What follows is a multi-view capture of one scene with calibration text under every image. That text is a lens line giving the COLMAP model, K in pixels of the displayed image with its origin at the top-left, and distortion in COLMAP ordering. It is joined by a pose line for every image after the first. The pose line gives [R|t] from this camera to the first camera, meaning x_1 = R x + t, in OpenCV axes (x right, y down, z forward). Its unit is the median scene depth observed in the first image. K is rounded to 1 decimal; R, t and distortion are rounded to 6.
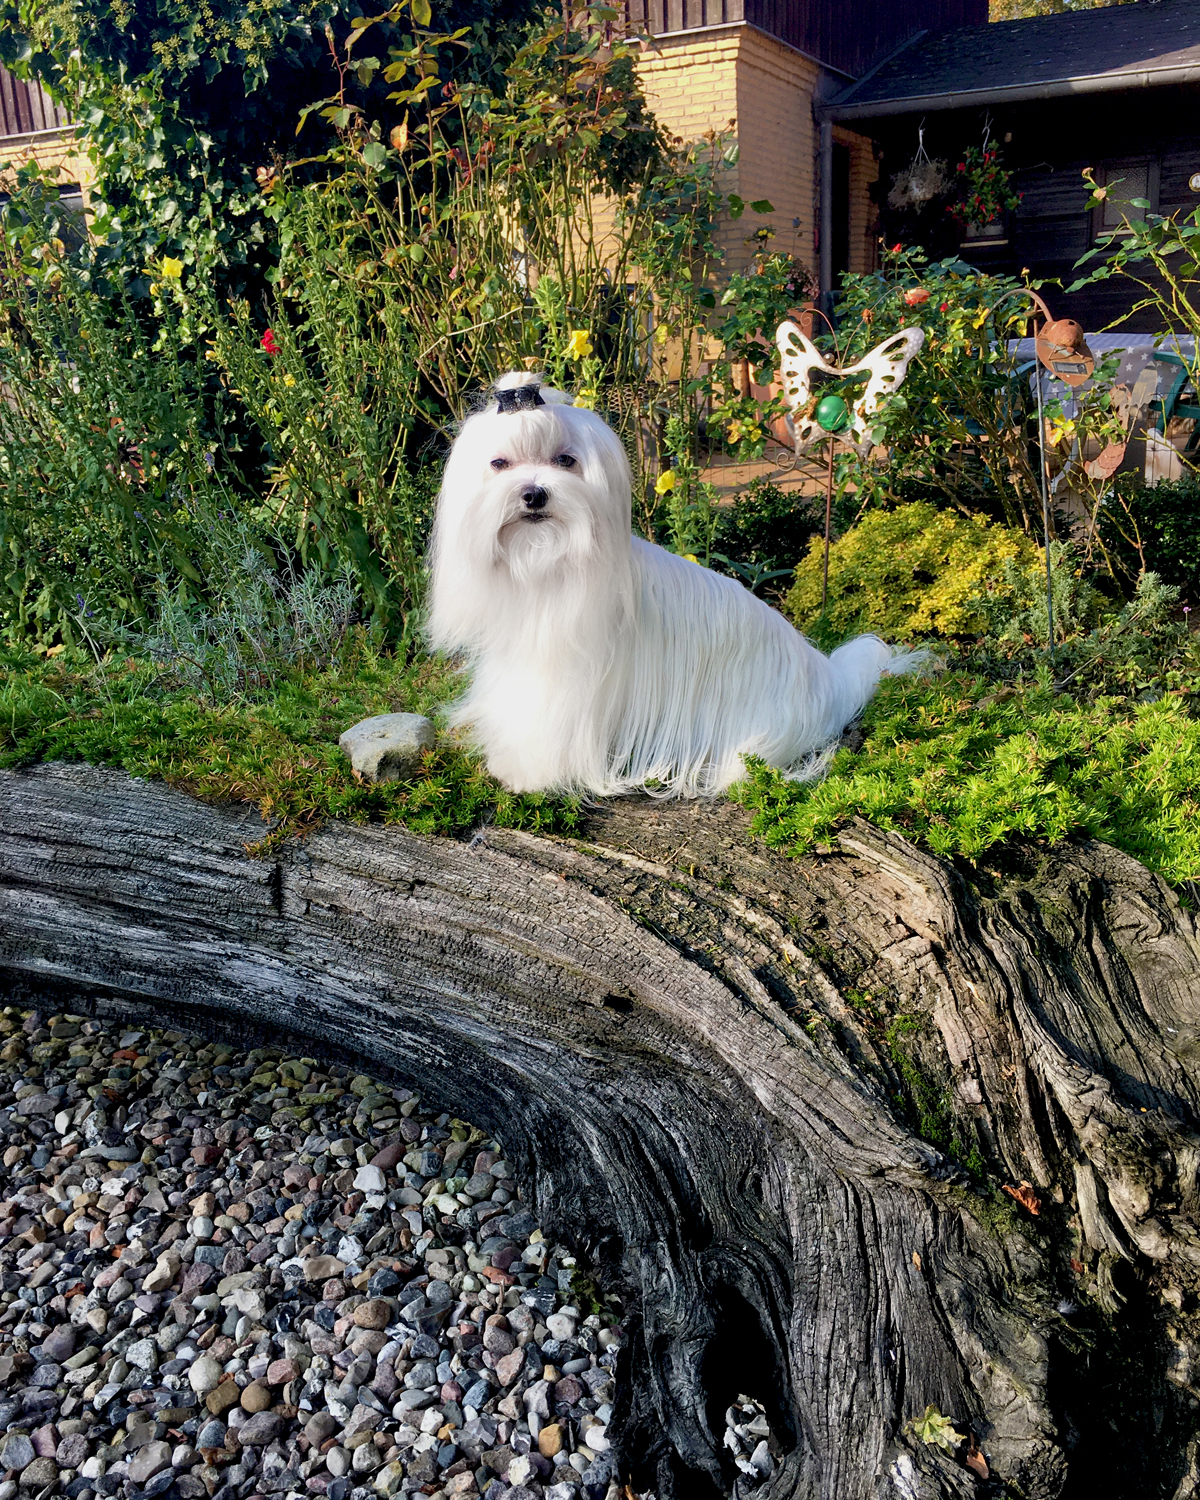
lens RADIAL K [[1404.8, 0, 602.3], [0, 1404.8, 807.6], [0, 0, 1]] dist [0.042014, -0.012532]
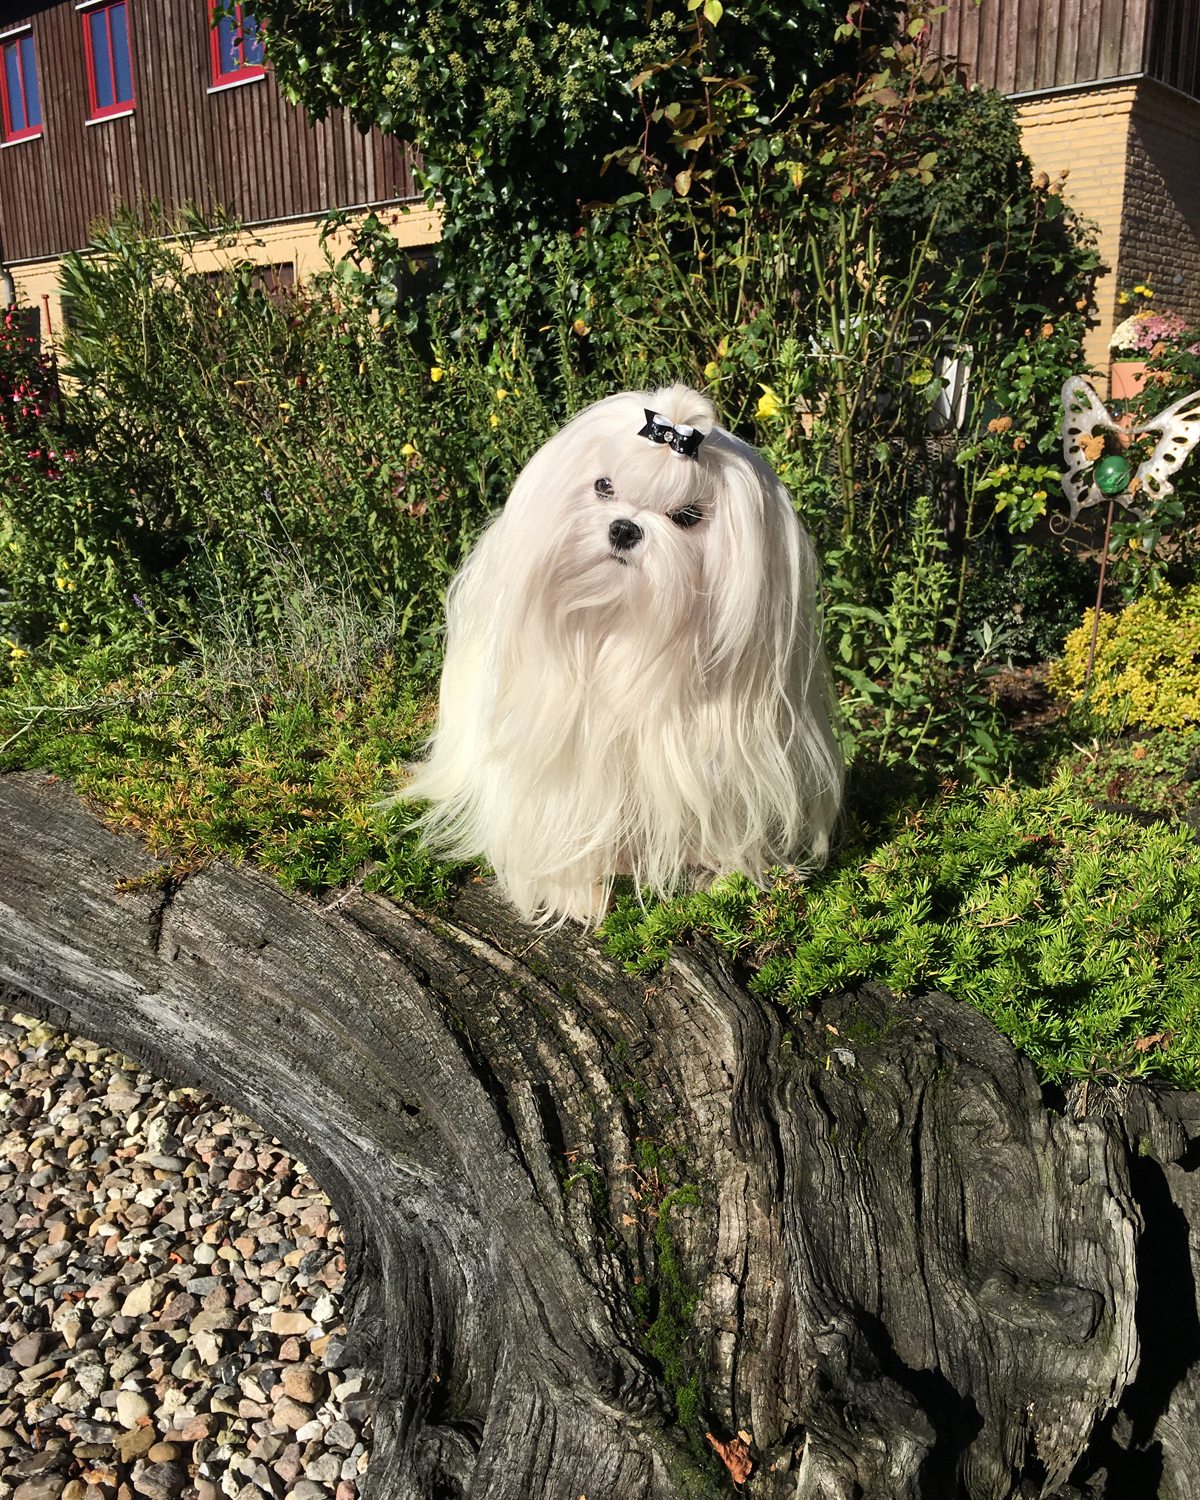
lens RADIAL K [[1379.5, 0, 630.1], [0, 1379.5, 790.3], [0, 0, 1]] dist [0.081142, -0.120568]
pose [[0.964033, 0.104058, -0.244564, 0.193712], [-0.113955, 0.993129, -0.026634, -0.030210], [0.240112, 0.053545, 0.969267, 0.108269]]
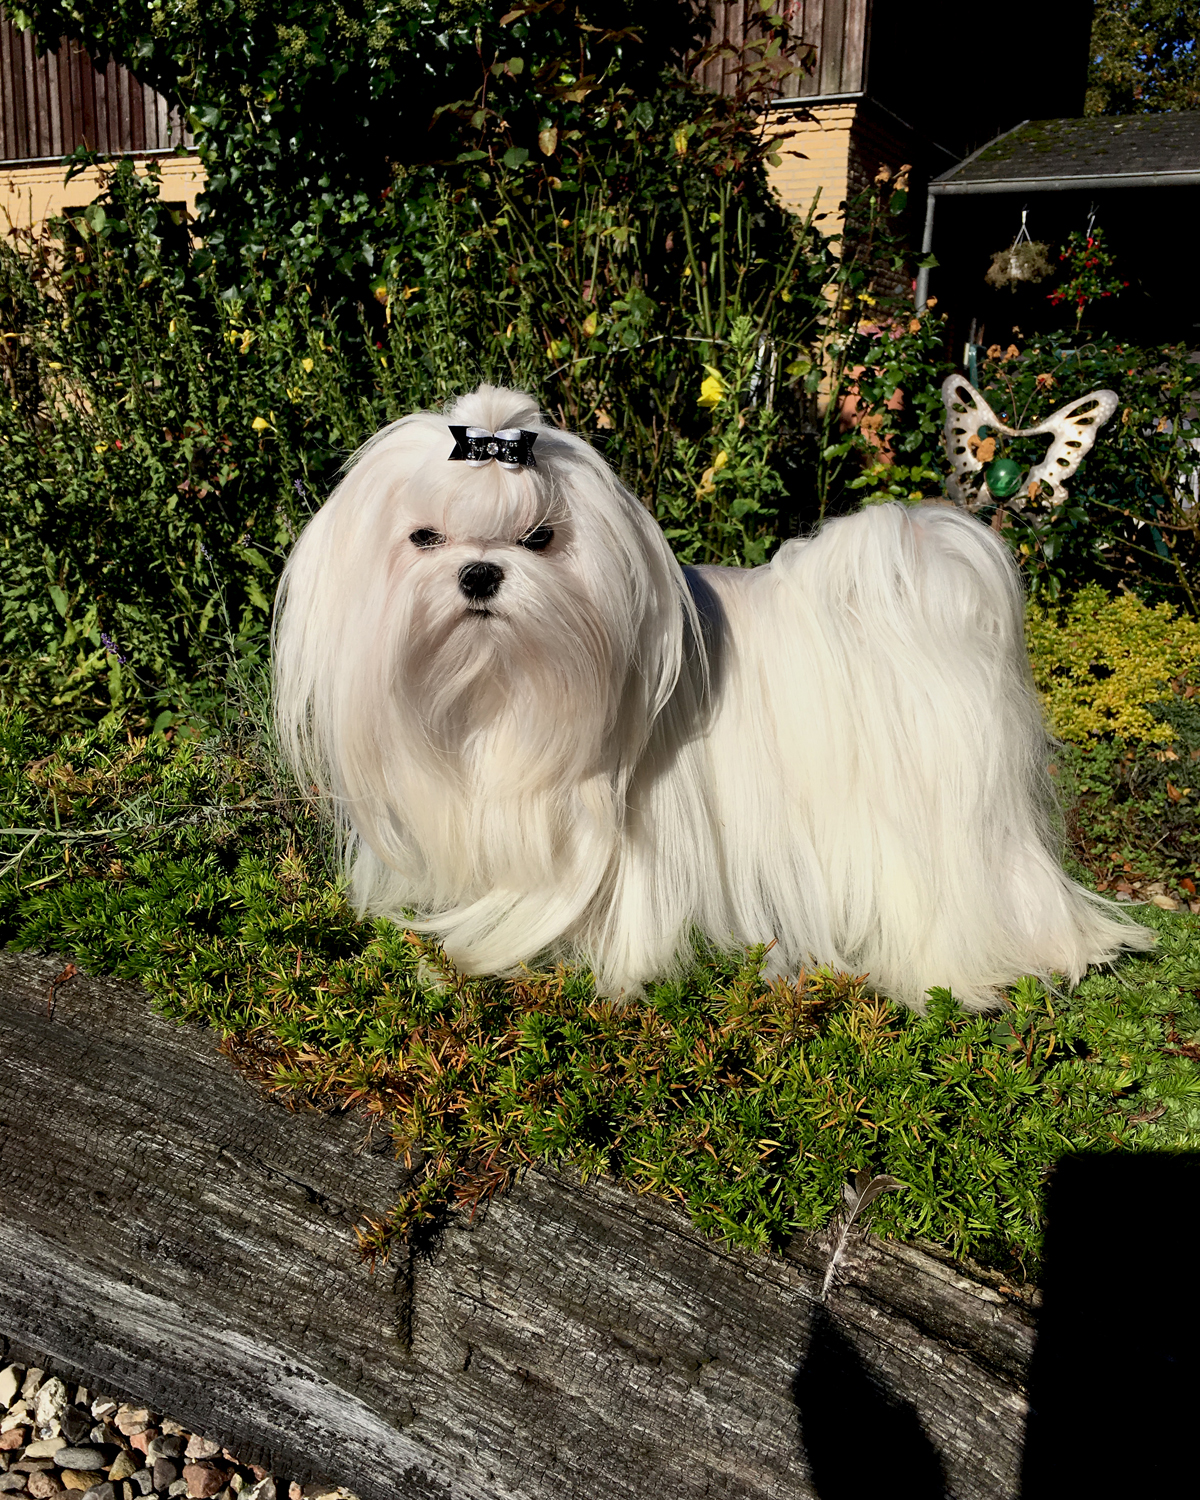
lens RADIAL K [[1347.3, 0, 604.2], [0, 1347.3, 696.1], [0, 0, 1]] dist [0.080545, -0.116965]
pose [[0.996495, 0.081389, -0.019309, -0.110682], [-0.082913, 0.991596, -0.099310, -0.075997], [0.011064, 0.100563, 0.994869, 0.322073]]
